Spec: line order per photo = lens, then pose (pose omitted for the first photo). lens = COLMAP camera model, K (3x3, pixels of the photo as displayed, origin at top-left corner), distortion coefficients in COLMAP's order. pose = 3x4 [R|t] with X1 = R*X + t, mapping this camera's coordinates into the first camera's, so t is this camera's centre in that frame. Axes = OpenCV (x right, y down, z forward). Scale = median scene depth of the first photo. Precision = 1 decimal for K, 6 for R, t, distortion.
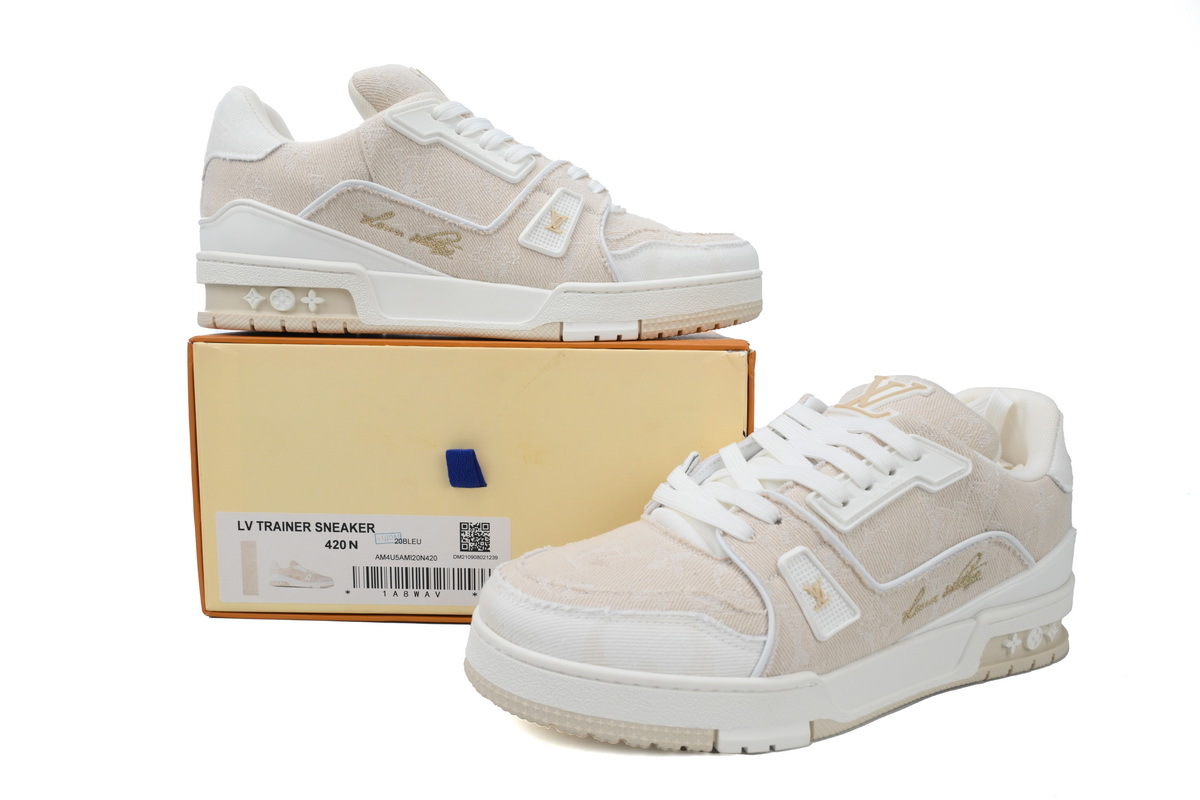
lens RADIAL K [[908.0, 0, 594.0], [0, 908.0, 396.8], [0, 0, 1]] dist [0.021885, -0.009639]
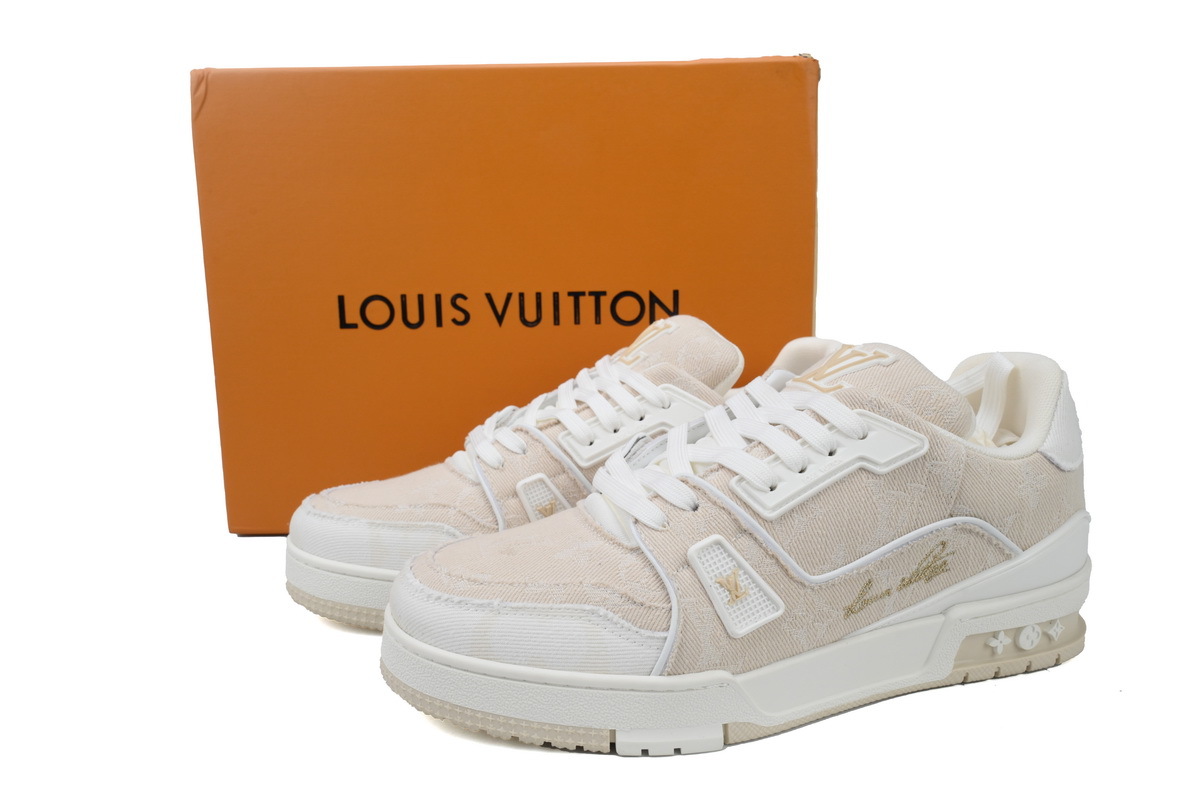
lens RADIAL K [[908.0, 0, 599.4], [0, 908.0, 395.9], [0, 0, 1]] dist [0.021885, -0.009639]
pose [[0.981653, -0.028041, -0.188605, 0.281333], [0.033452, 0.999113, 0.025568, -0.003979], [0.187721, -0.031408, 0.981720, 0.075914]]
